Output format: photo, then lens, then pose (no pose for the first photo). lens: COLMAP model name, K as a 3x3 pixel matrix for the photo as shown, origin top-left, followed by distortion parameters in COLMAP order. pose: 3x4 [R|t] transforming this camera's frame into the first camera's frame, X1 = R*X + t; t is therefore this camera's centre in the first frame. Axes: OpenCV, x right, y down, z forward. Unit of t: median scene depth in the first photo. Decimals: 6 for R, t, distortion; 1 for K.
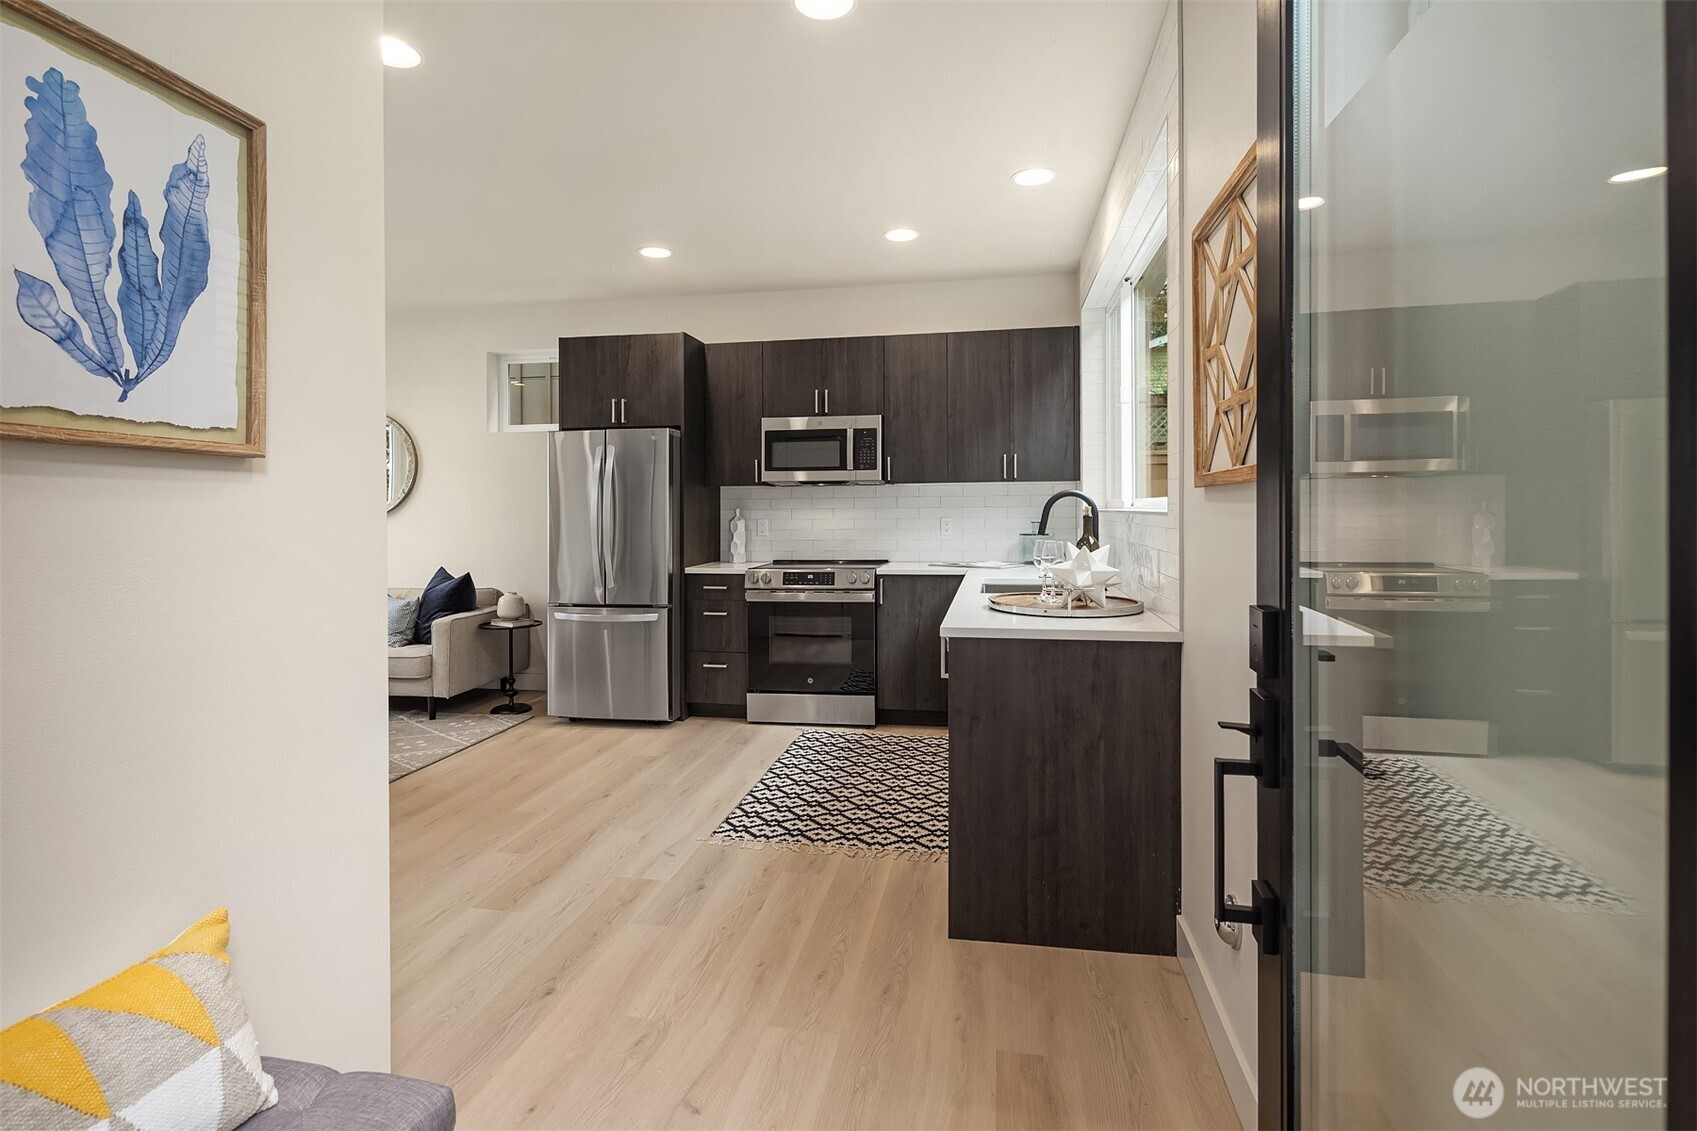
lens RADIAL K [[850.7, 0, 859.3], [0, 850.7, 506.0], [0, 0, 1]] dist [-0.001413, -0.000469]
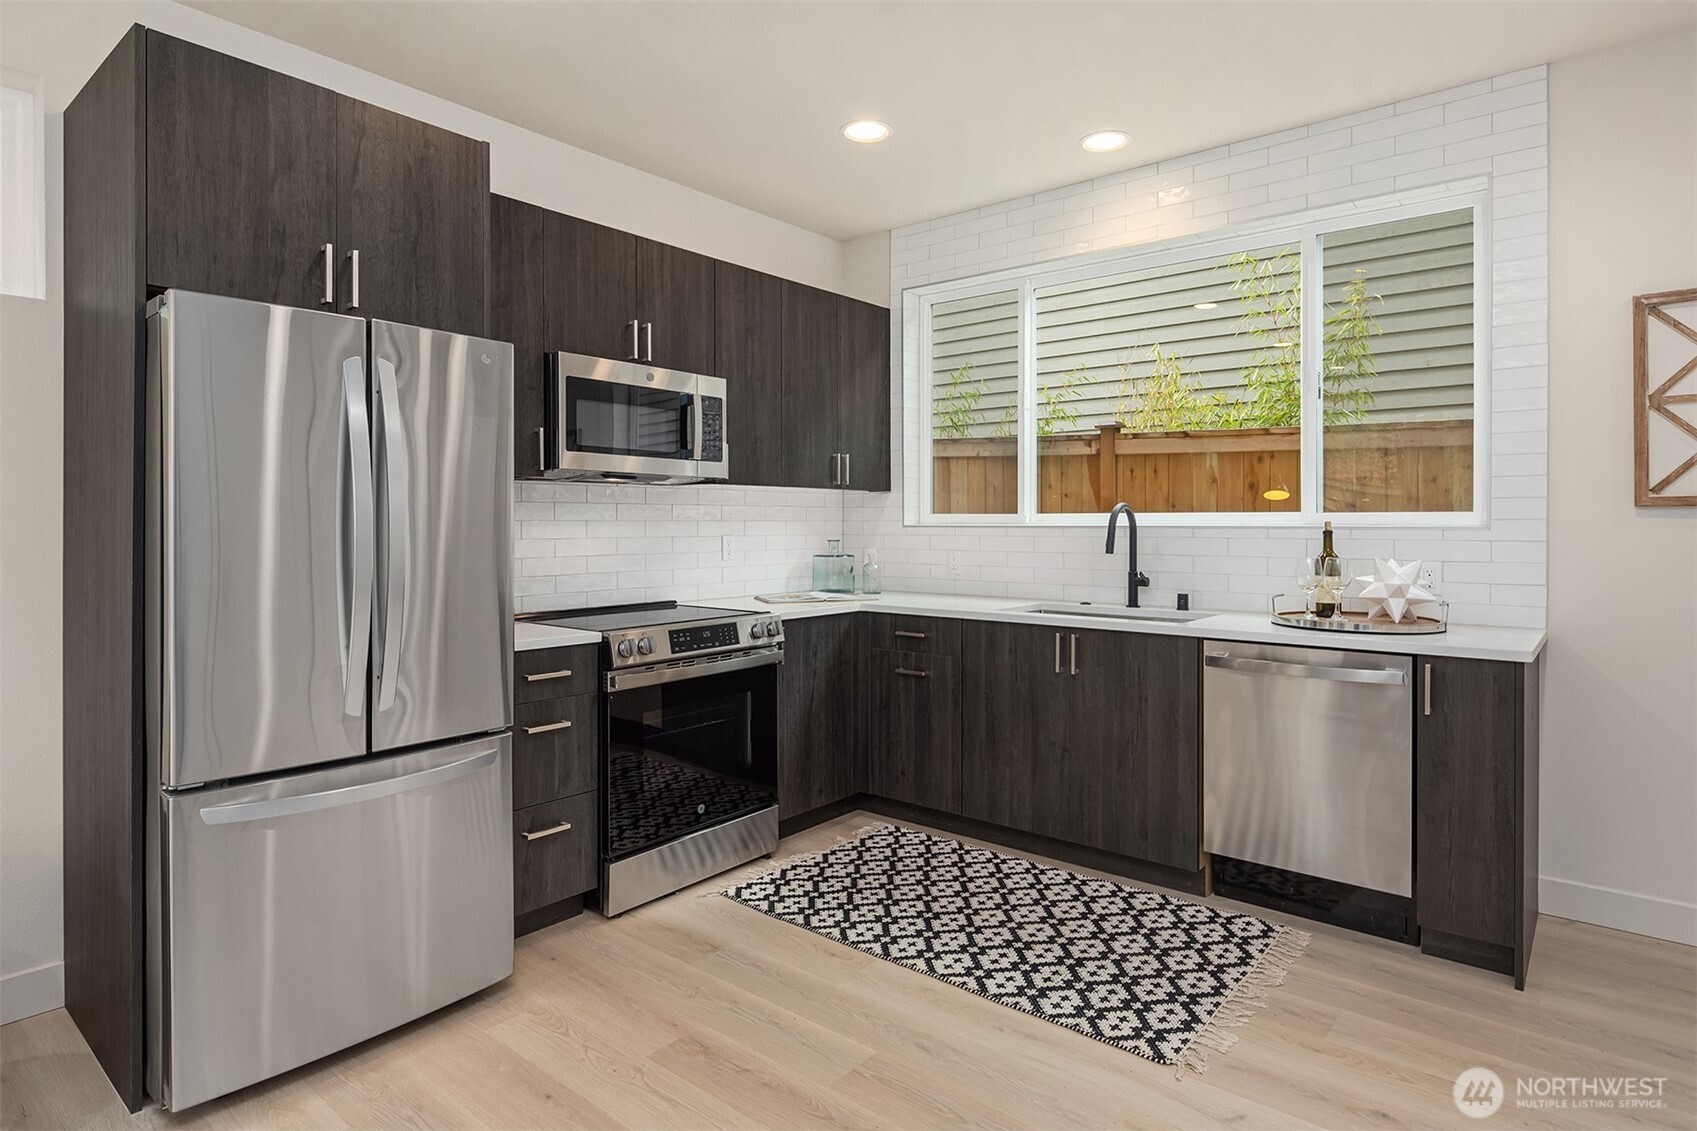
lens RADIAL K [[915.6, 0, 855.4], [0, 915.6, 531.1], [0, 0, 1]] dist [-0.005883, -0.001434]
pose [[0.488743, 0.000784, 0.872428, -0.543534], [-0.007716, 0.999964, 0.003424, 0.007266], [-0.872394, -0.008405, 0.488731, 0.568130]]
